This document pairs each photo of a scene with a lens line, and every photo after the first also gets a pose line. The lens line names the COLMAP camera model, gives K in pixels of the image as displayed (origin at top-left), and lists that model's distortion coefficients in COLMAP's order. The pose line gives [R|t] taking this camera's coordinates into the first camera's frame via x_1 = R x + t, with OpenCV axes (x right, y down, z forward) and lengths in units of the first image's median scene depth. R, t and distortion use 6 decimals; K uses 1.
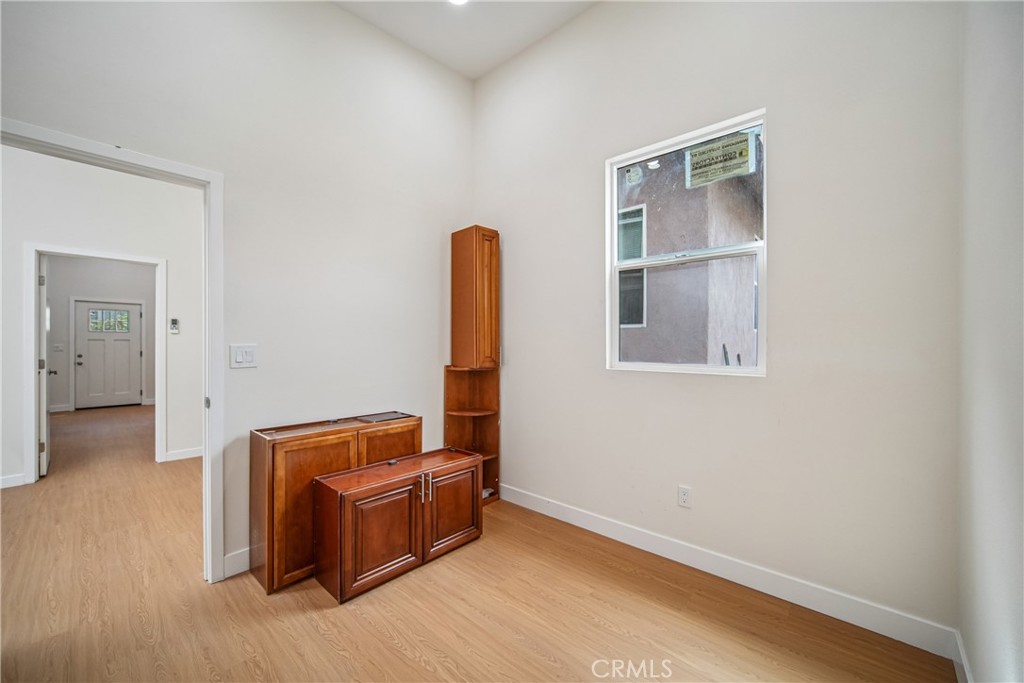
lens RADIAL K [[418.8, 0, 512.0], [0, 418.8, 341.5], [0, 0, 1]] dist [0.018826, 0.000121]
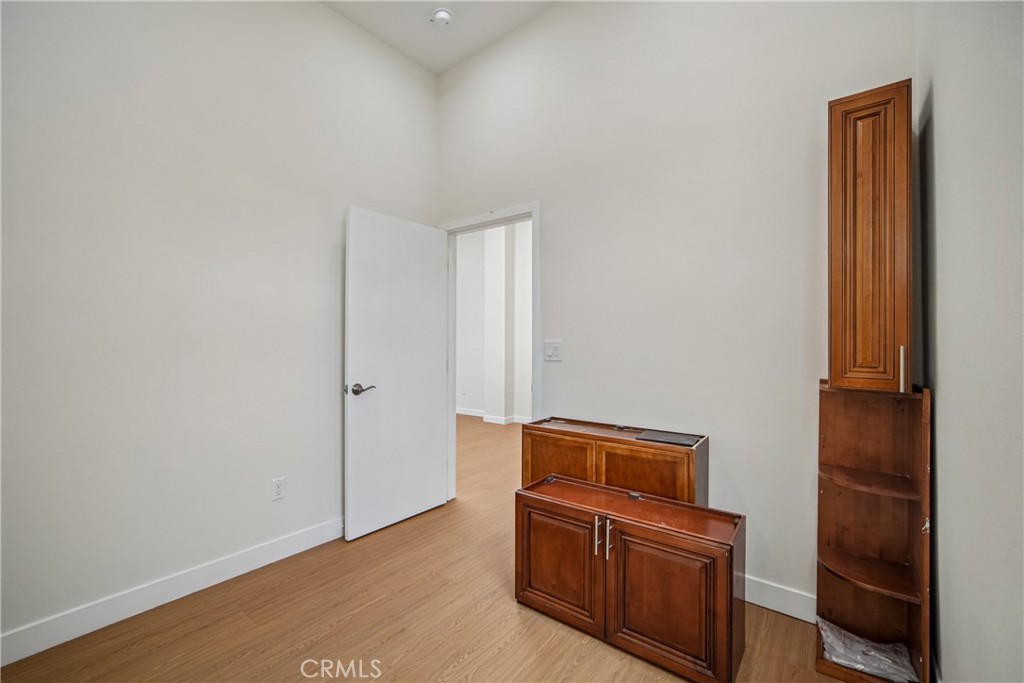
lens RADIAL K [[442.5, 0, 510.6], [0, 442.5, 338.0], [0, 0, 1]] dist [0.000174, 0.000172]
pose [[0.078112, -0.011833, -0.996874, 0.531835], [0.000260, 0.999930, -0.011849, 0.013277], [0.996945, 0.000667, 0.078109, 0.759670]]
